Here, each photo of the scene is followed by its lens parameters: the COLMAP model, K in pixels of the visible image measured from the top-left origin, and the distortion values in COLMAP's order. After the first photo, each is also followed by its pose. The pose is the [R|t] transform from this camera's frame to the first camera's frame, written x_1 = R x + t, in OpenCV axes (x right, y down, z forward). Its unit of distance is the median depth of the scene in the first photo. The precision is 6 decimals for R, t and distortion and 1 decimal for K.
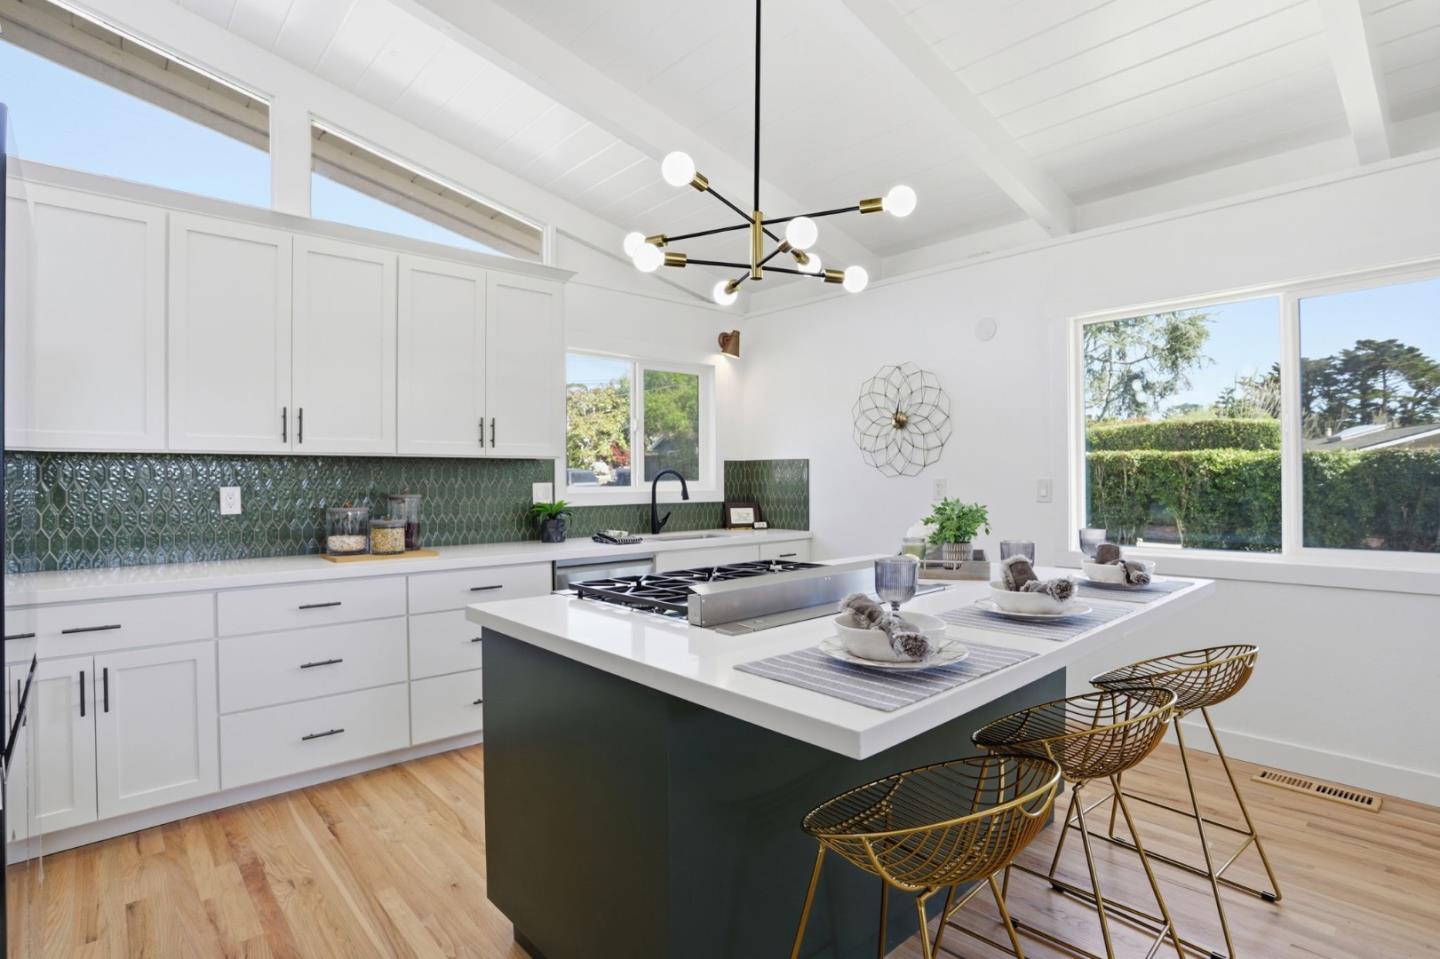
lens RADIAL K [[724.2, 0, 733.1], [0, 724.2, 468.5], [0, 0, 1]] dist [-0.059032, 0.021612]
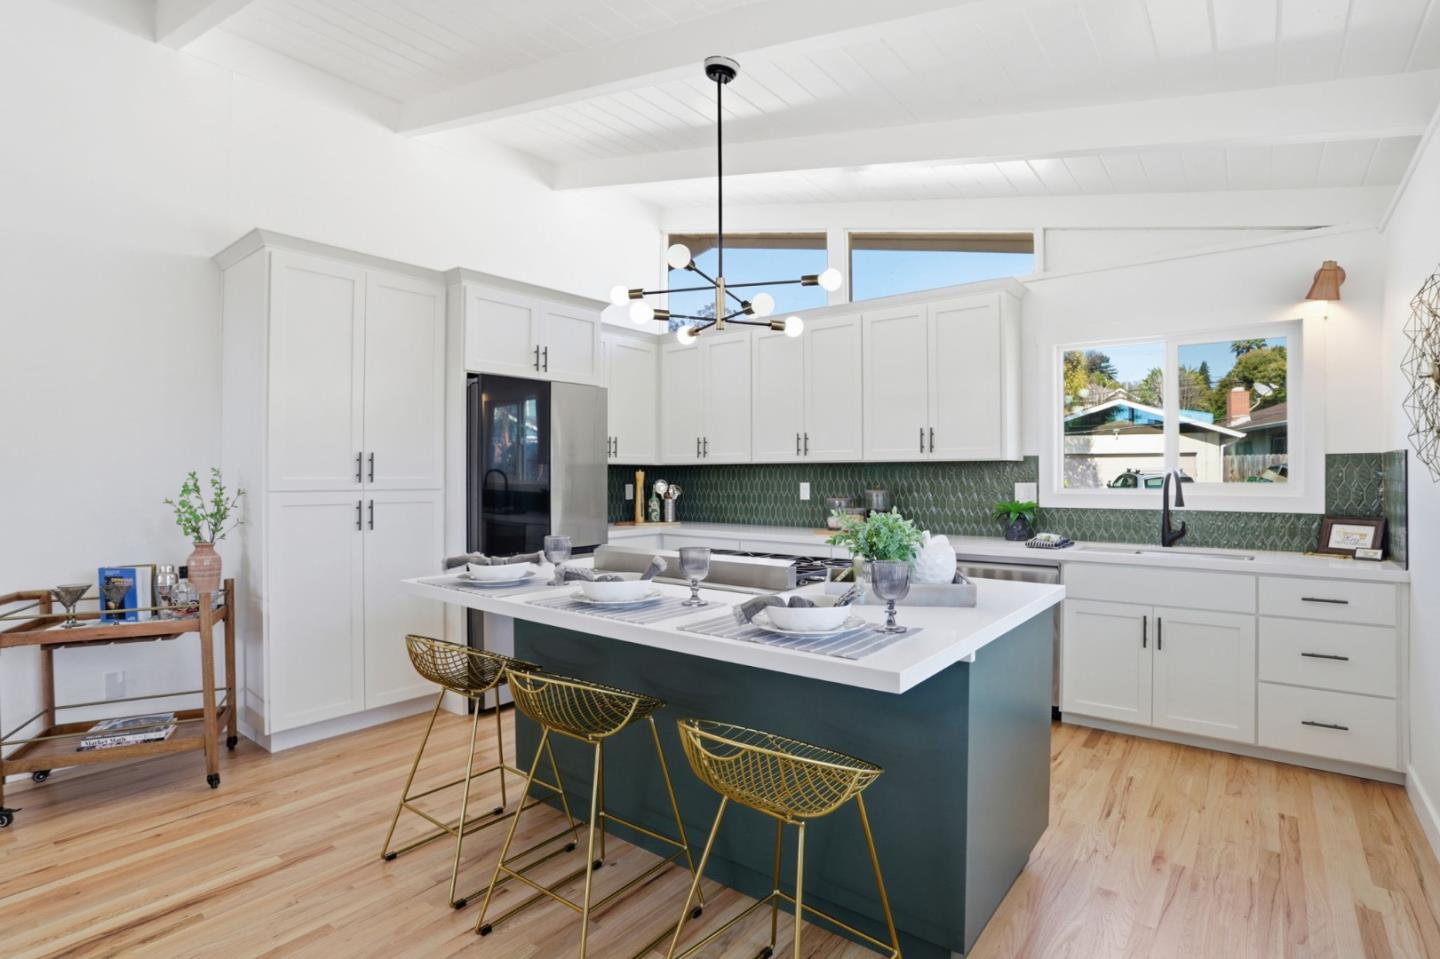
lens RADIAL K [[724.2, 0, 733.1], [0, 724.2, 468.5], [0, 0, 1]] dist [-0.059032, 0.021612]
pose [[0.201093, -0.002009, -0.979570, 0.666638], [0.012139, 0.999926, 0.000441, -0.006283], [0.979497, -0.011979, 0.201103, 0.400240]]
